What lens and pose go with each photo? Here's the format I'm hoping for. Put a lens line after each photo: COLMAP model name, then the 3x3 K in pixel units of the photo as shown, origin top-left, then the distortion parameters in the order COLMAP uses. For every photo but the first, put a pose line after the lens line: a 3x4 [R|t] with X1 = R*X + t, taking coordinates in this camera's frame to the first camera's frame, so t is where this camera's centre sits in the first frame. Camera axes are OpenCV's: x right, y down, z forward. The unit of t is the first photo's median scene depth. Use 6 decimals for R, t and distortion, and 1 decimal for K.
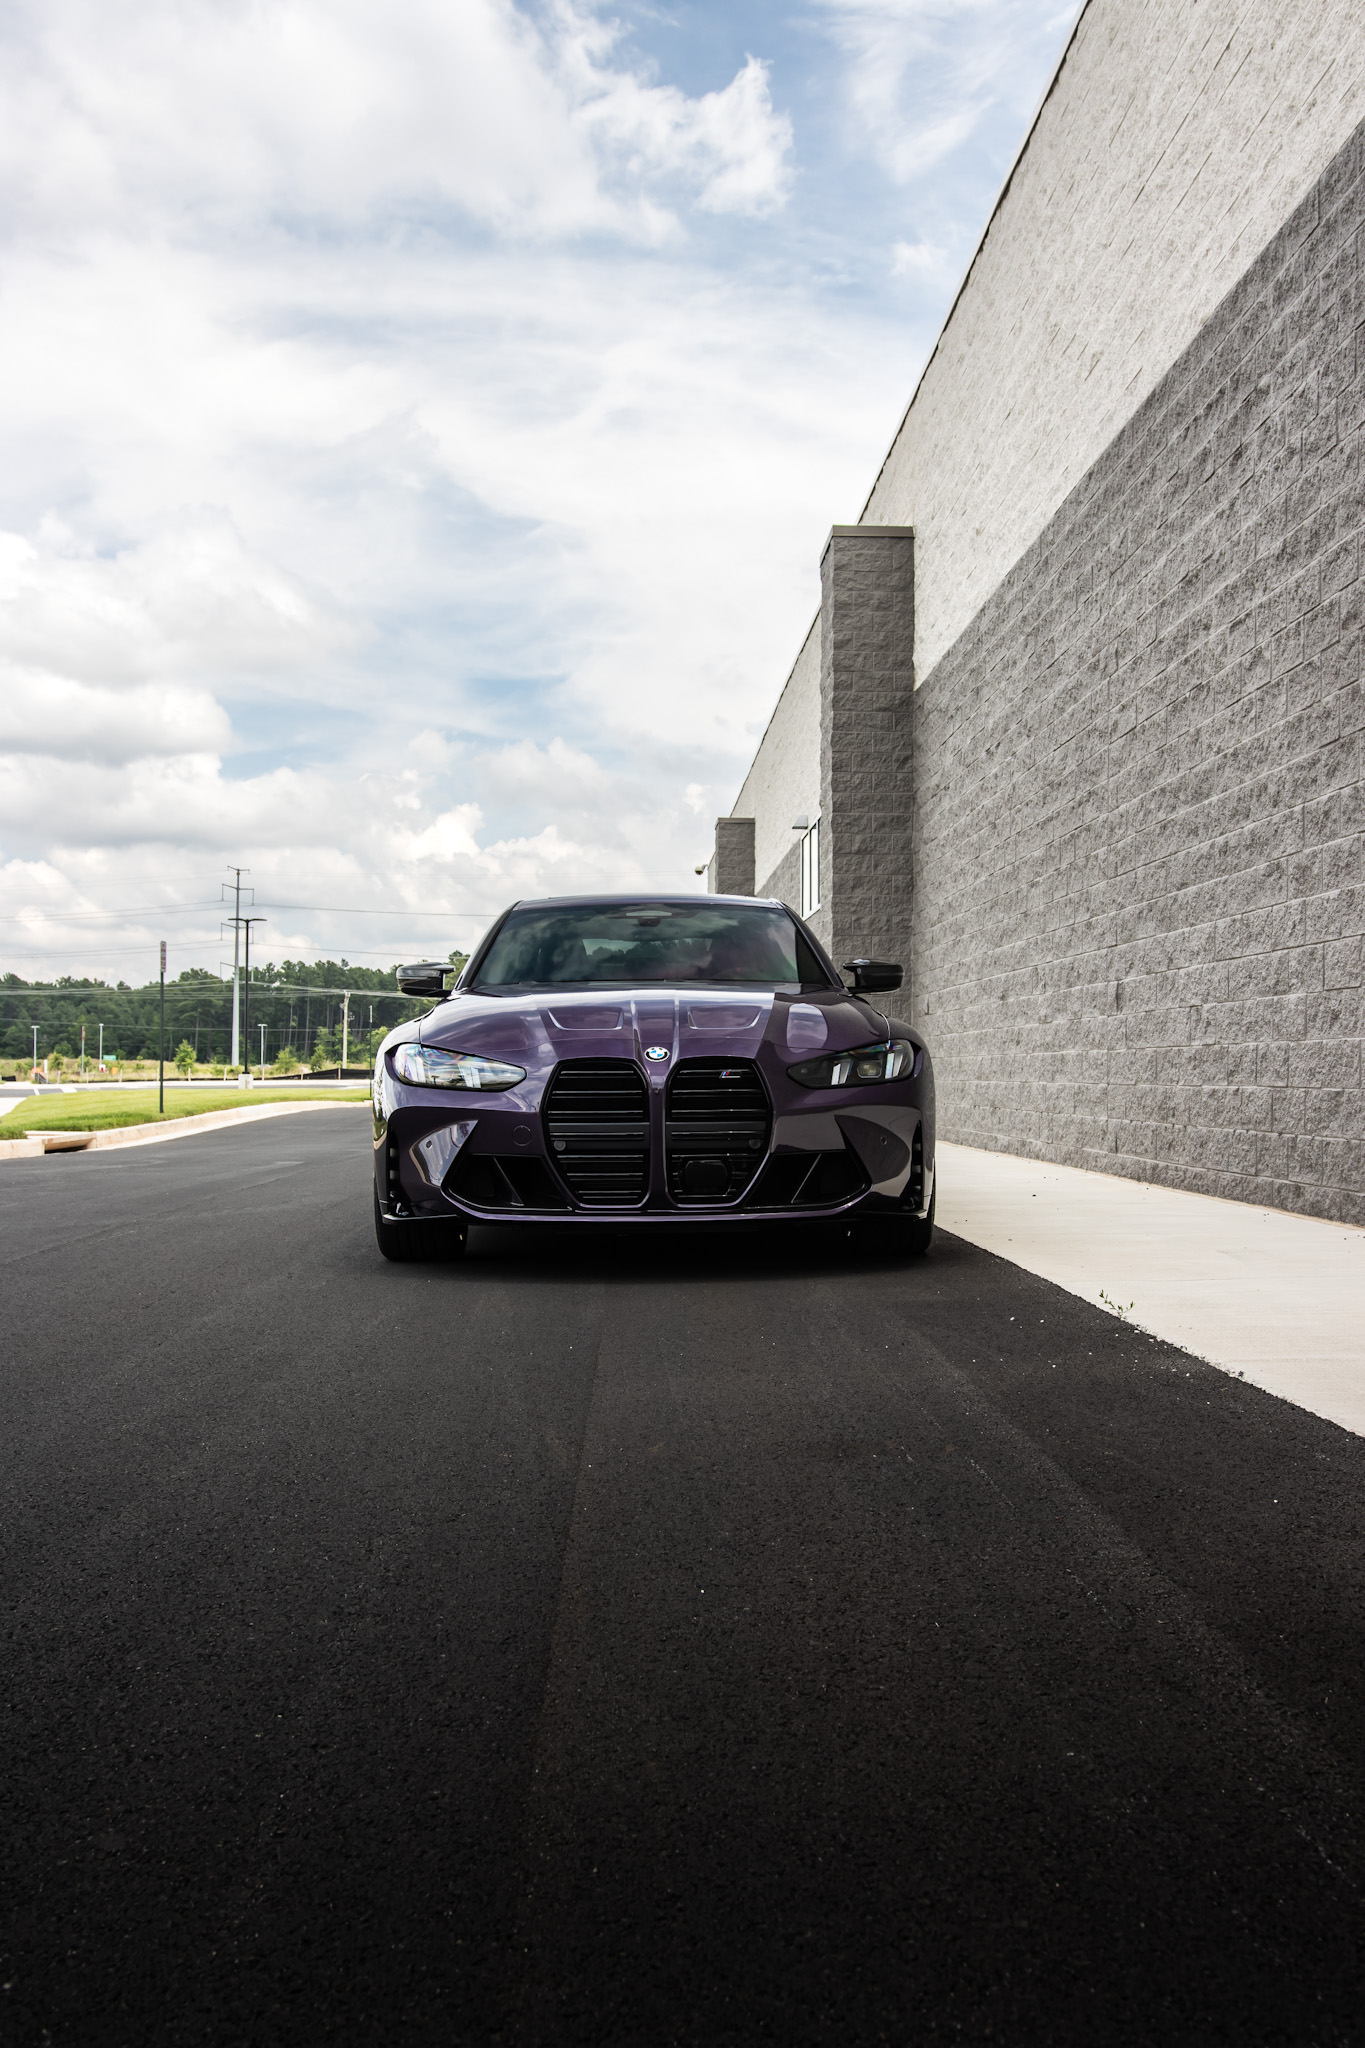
lens RADIAL K [[1878.9, 0, 682.5], [0, 1878.9, 1024.0], [0, 0, 1]] dist [-0.062177, 0.105009]
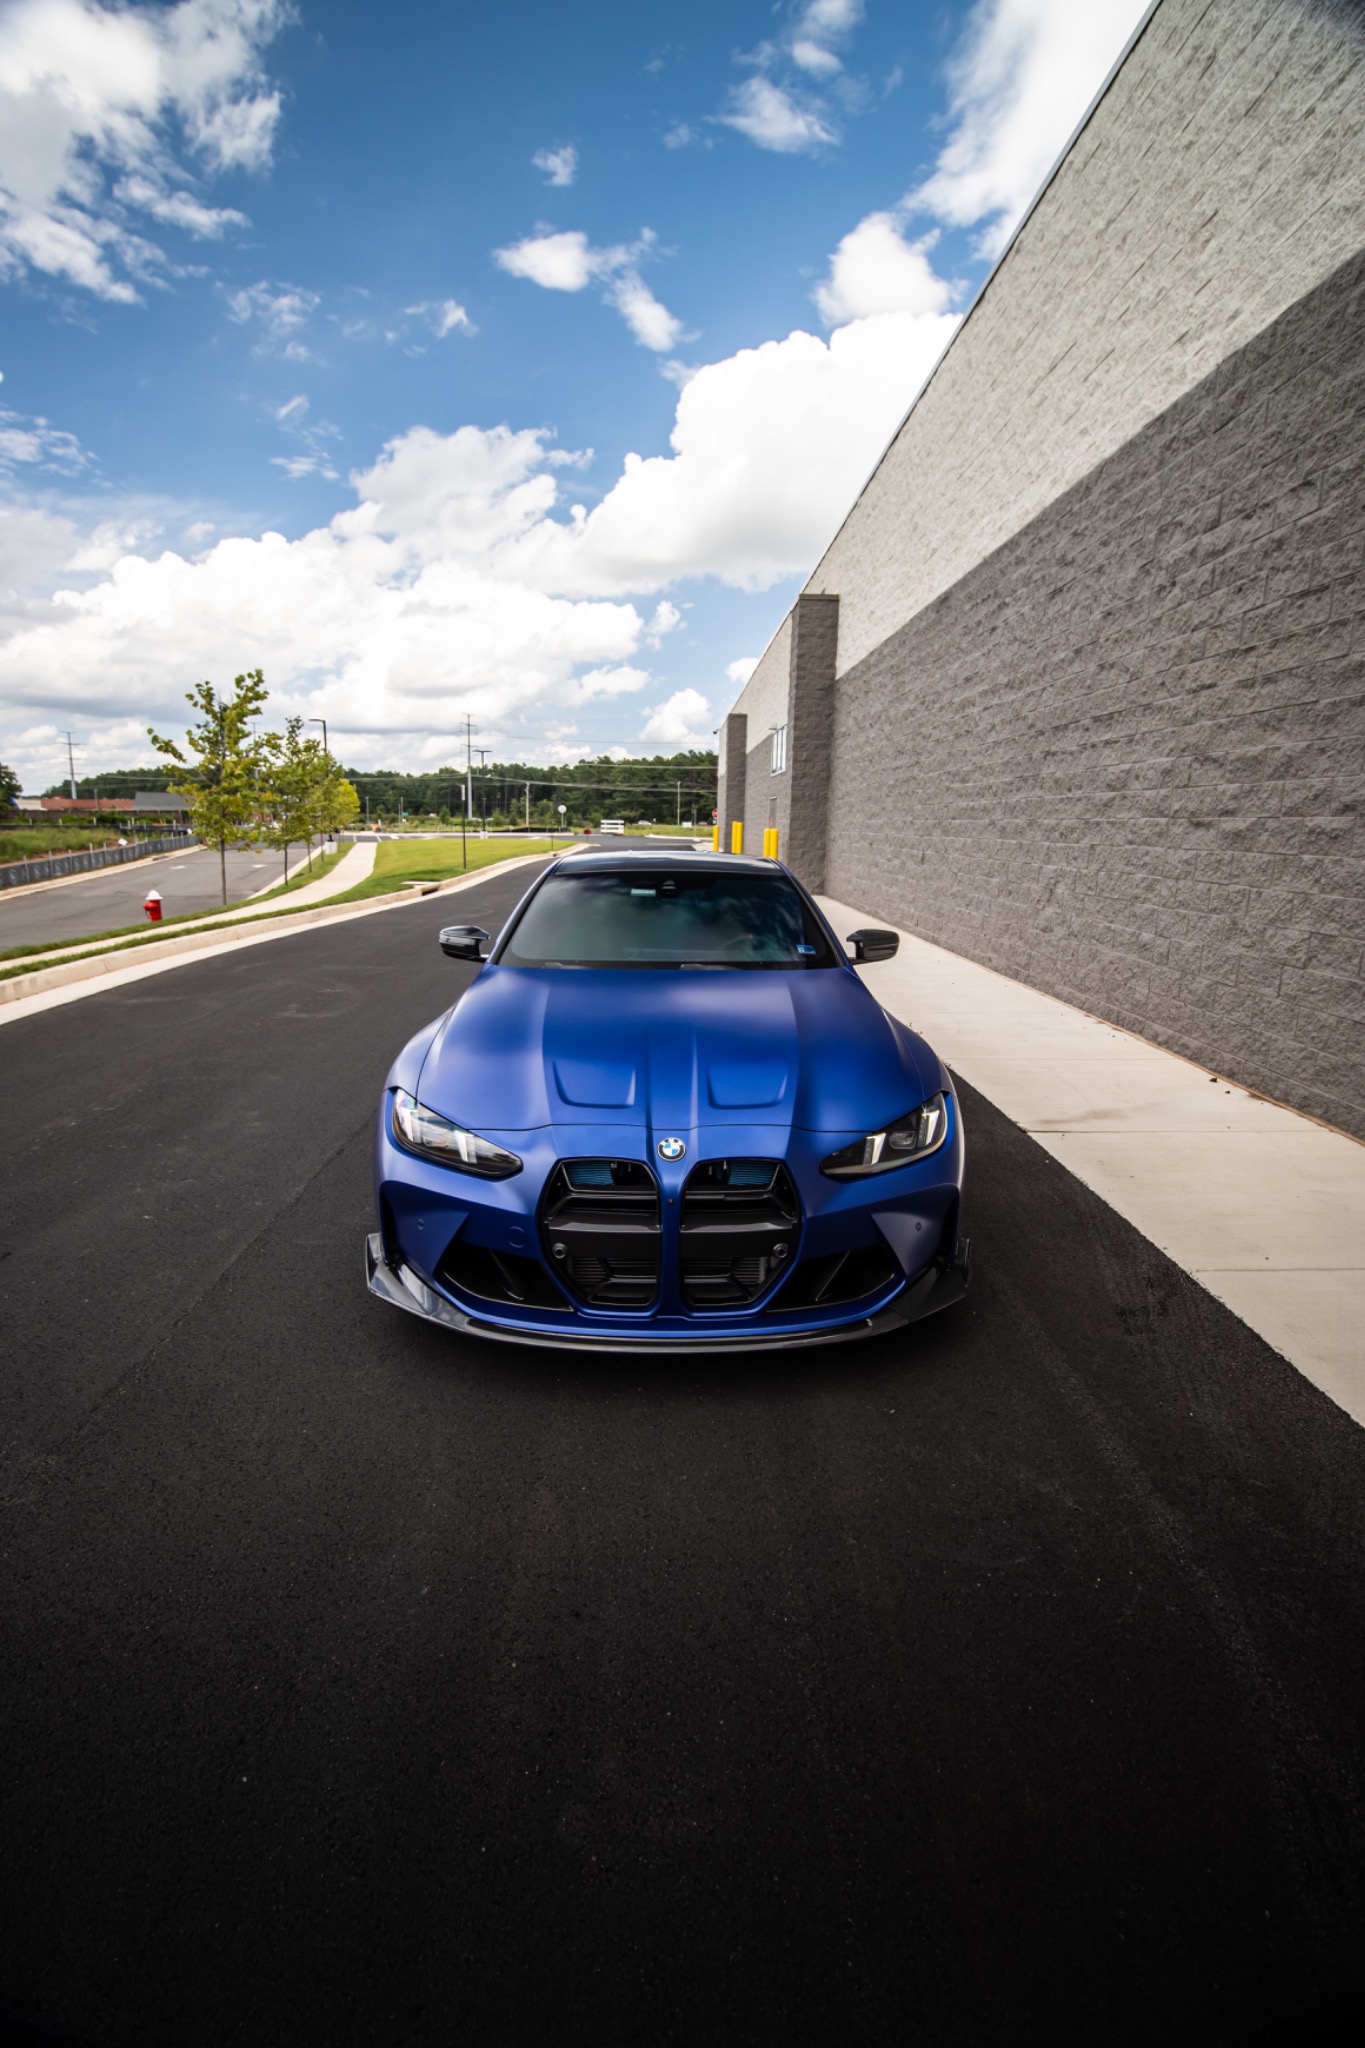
lens RADIAL K [[953.9, 0, 669.2], [0, 953.9, 1014.6], [0, 0, 1]] dist [-0.011527, -0.000188]
pose [[0.999526, 0.018333, -0.024744, -0.031298], [-0.012320, 0.974442, 0.224302, -0.059999], [0.028224, -0.223890, 0.974206, -0.130078]]
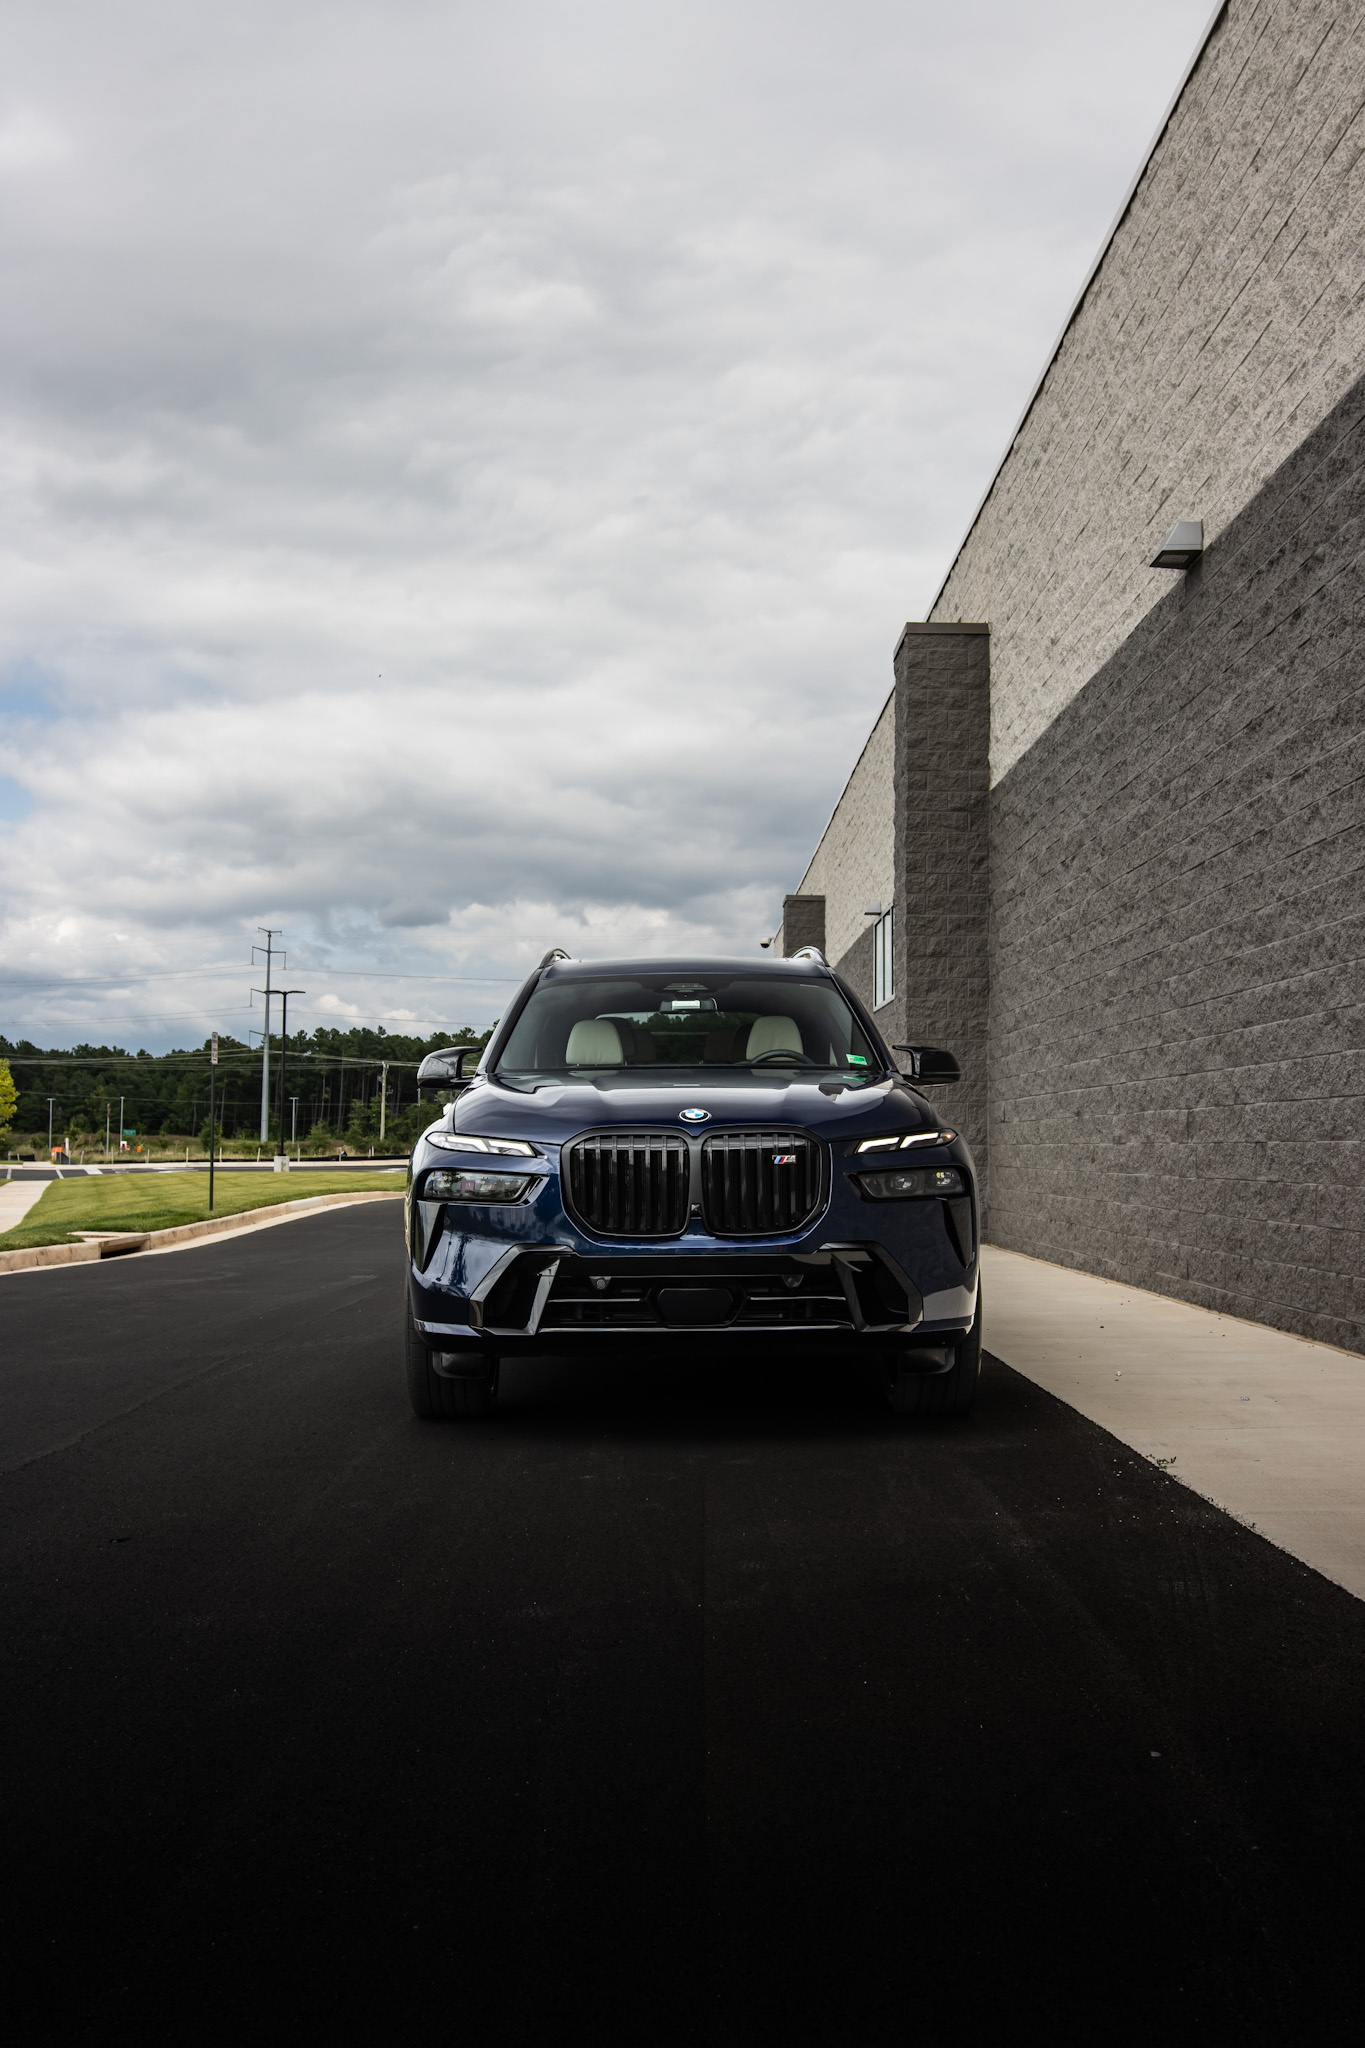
lens RADIAL K [[2037.3, 0, 682.5], [0, 2037.3, 1024.0], [0, 0, 1]] dist [-0.043227, 0.126196]
pose [[0.999546, 0.001643, -0.030080, -0.005862], [-0.002681, 0.999402, -0.034481, -0.021167], [0.030006, 0.034546, 0.998953, -0.076157]]
